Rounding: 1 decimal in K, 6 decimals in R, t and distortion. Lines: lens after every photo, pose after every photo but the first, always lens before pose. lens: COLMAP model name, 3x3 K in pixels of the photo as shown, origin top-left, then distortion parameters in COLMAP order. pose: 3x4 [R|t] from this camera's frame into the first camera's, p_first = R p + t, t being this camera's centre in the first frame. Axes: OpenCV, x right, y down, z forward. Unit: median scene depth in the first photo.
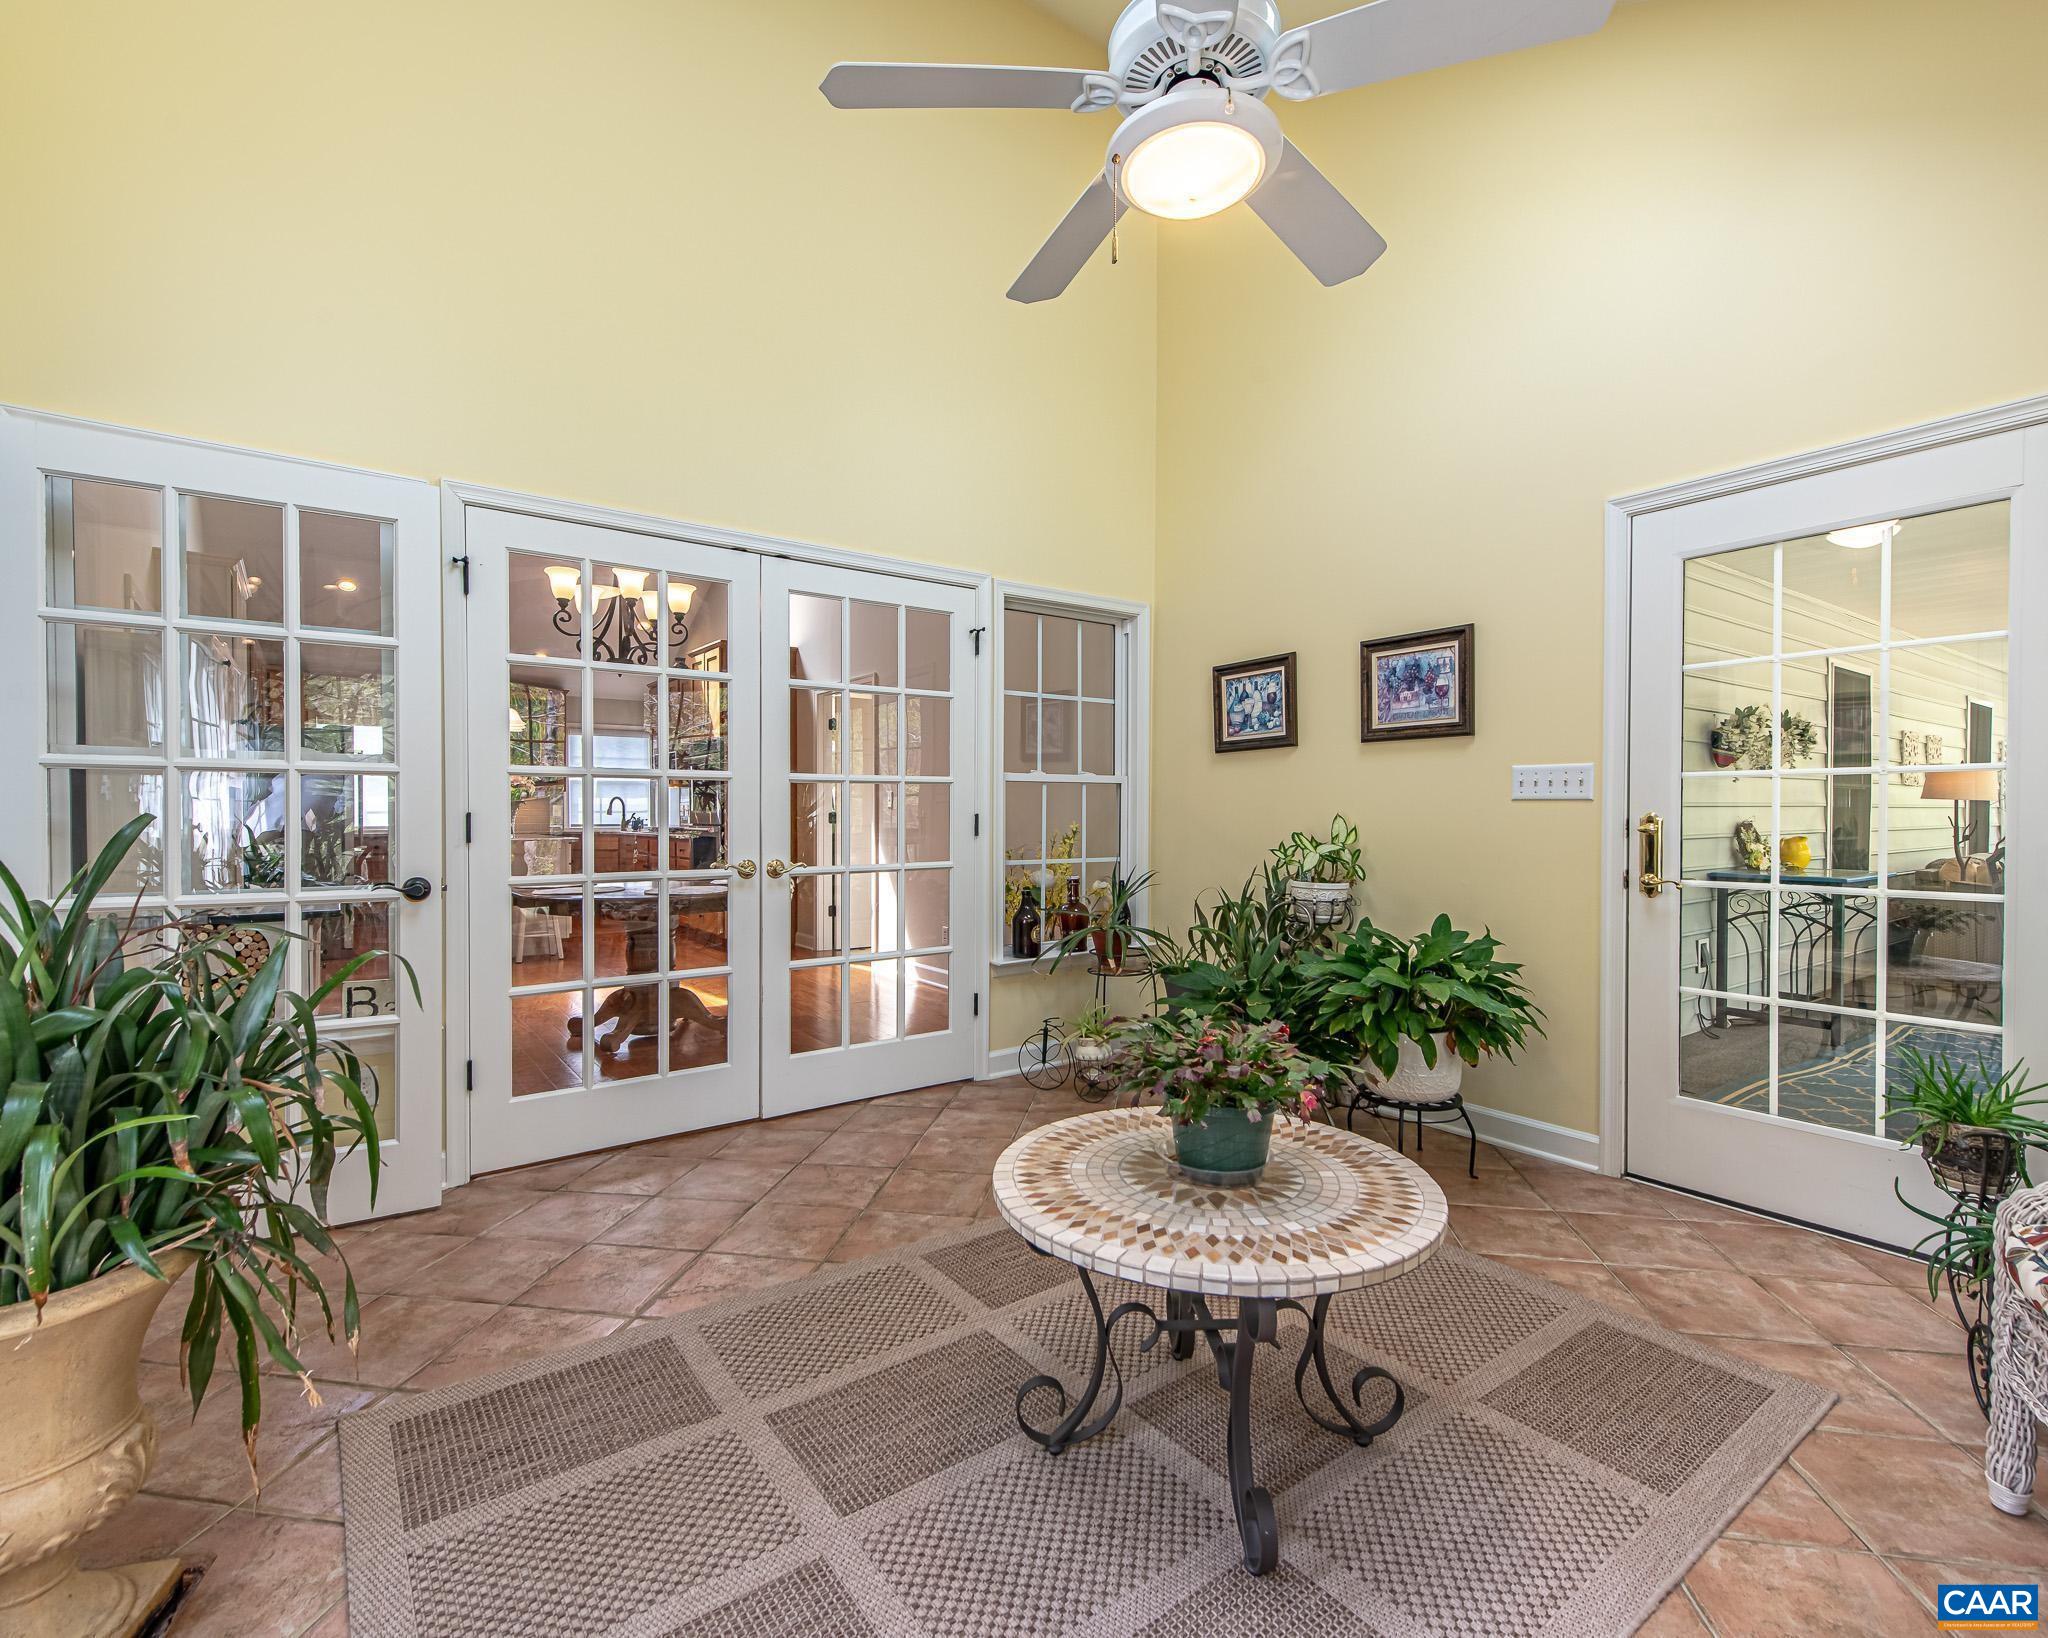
lens RADIAL K [[968.9, 0, 998.8], [0, 968.9, 825.8], [0, 0, 1]] dist [-0.001995, -0.000237]
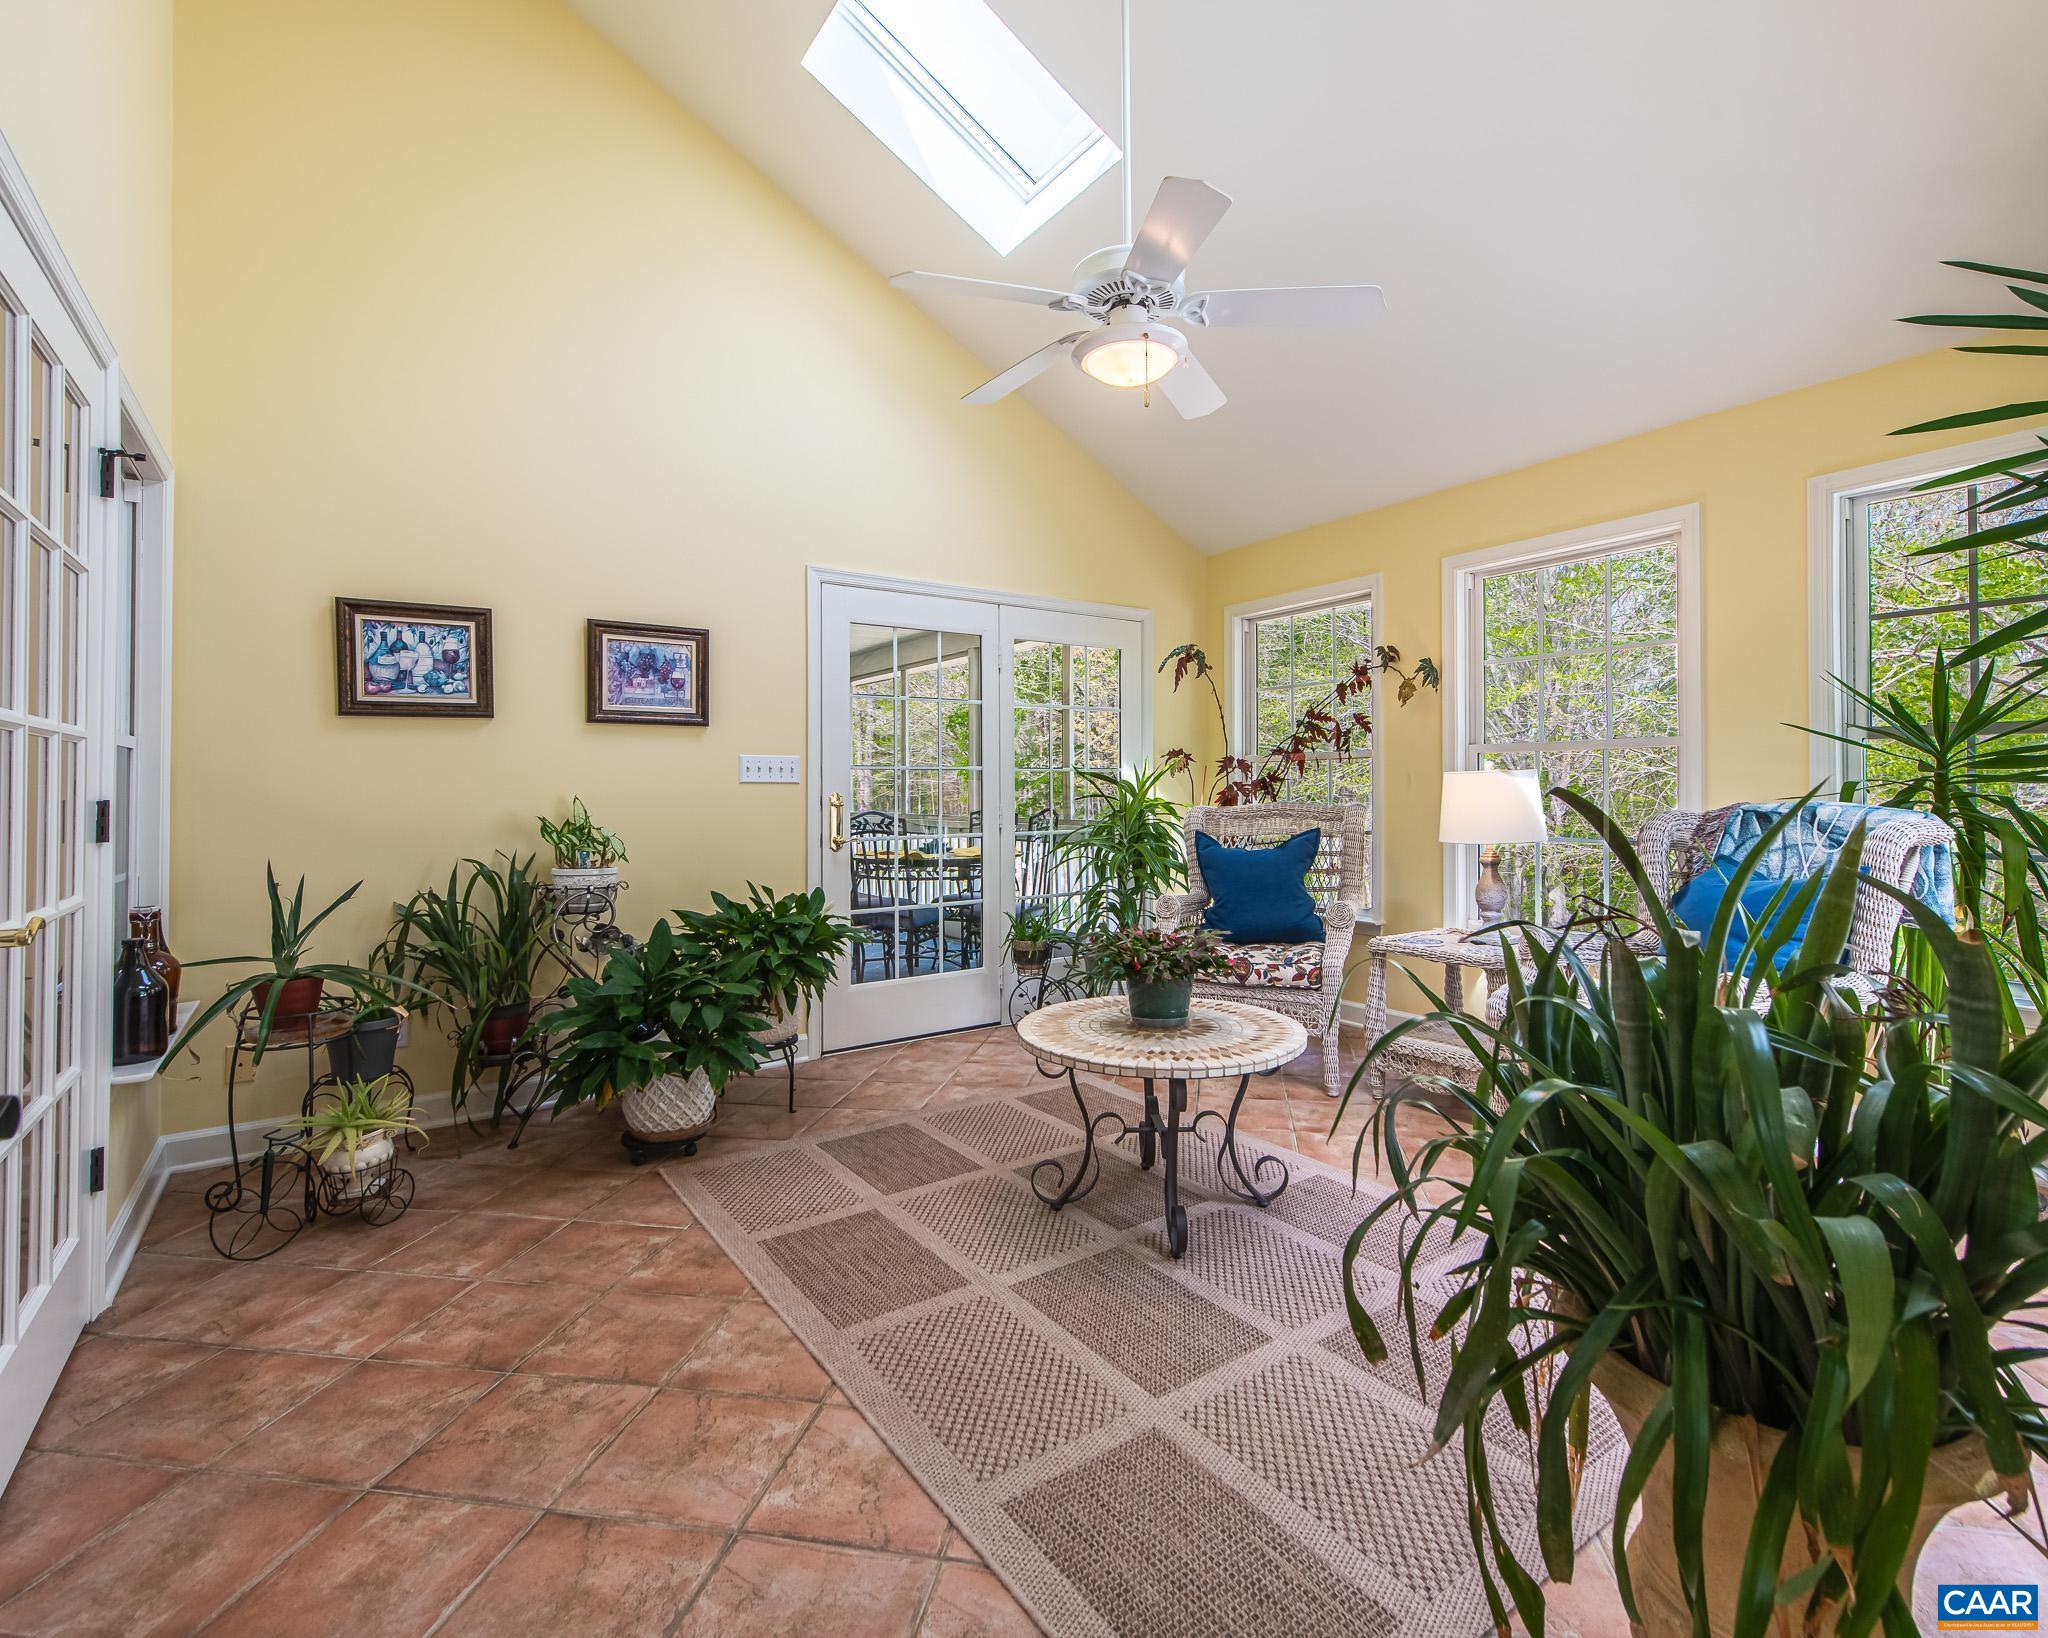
lens RADIAL K [[995.6, 0, 1058.8], [0, 995.6, 759.6], [0, 0, 1]] dist [0.018383, -0.000099]
pose [[-0.011649, 0.027461, 0.999555, -0.691124], [0.016922, 0.999485, -0.027262, -0.013573], [-0.999789, 0.016597, -0.012108, 0.585563]]
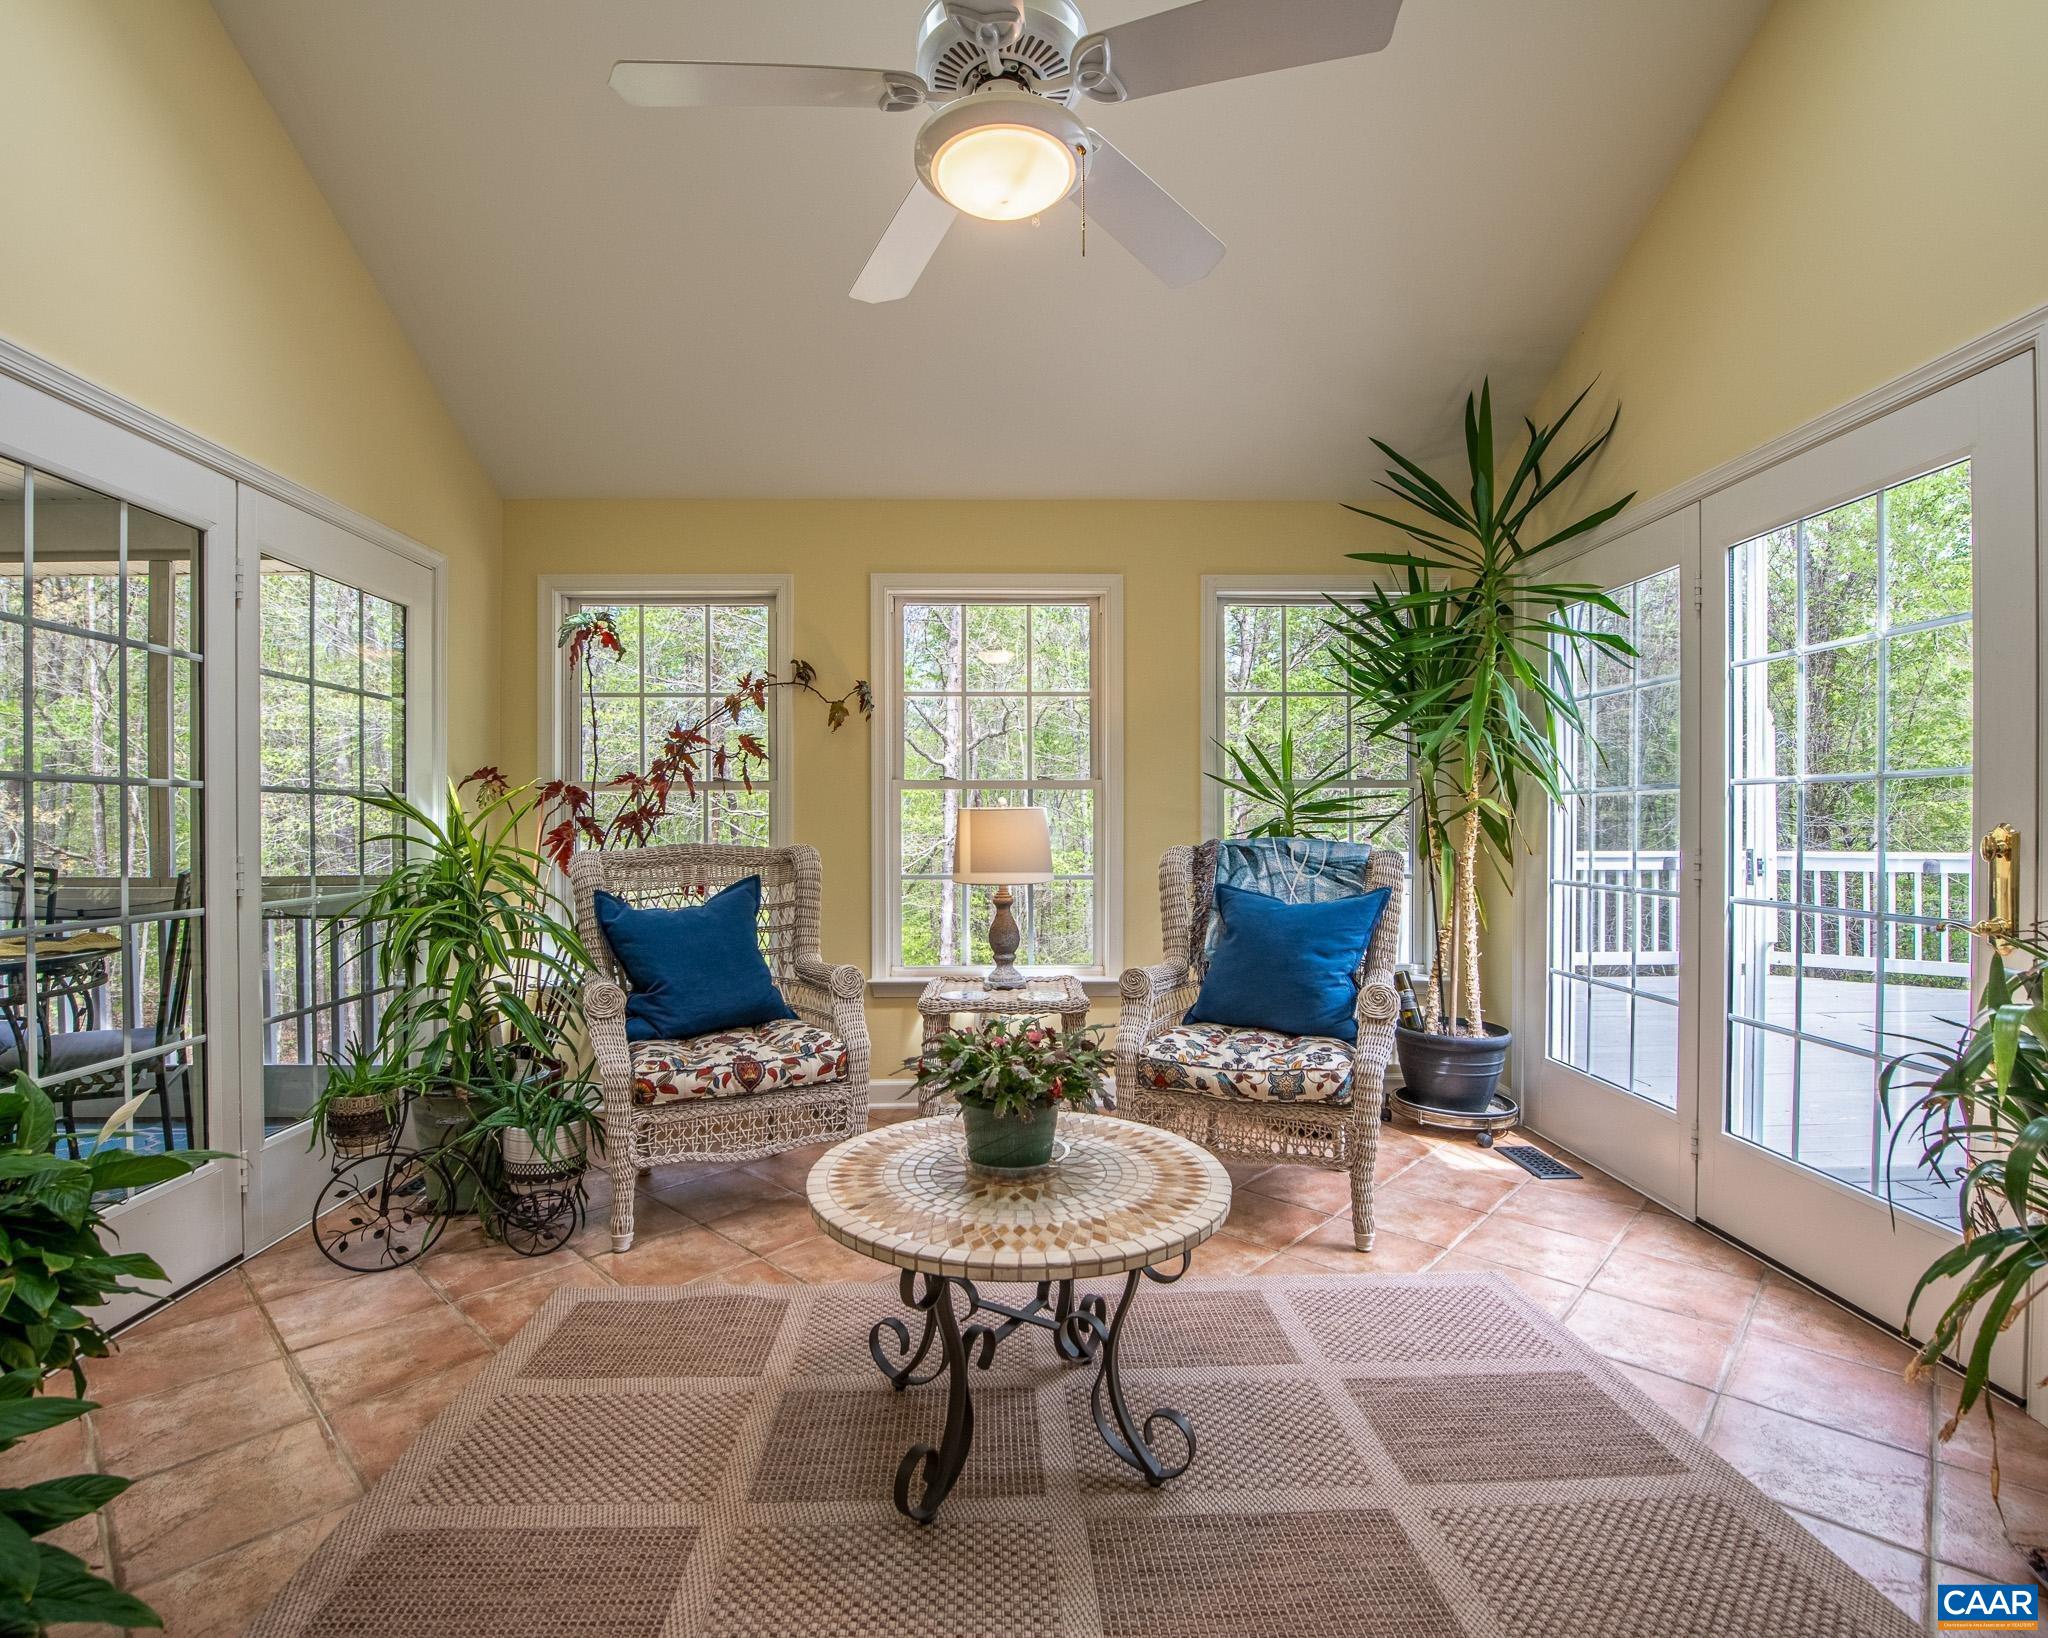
lens RADIAL K [[968.9, 0, 998.8], [0, 968.9, 825.8], [0, 0, 1]] dist [-0.001995, -0.000237]
pose [[-0.830483, -0.001349, 0.557043, -0.175834], [0.005932, 0.999919, 0.011266, -0.015592], [-0.557013, 0.012661, -0.830407, 0.936777]]
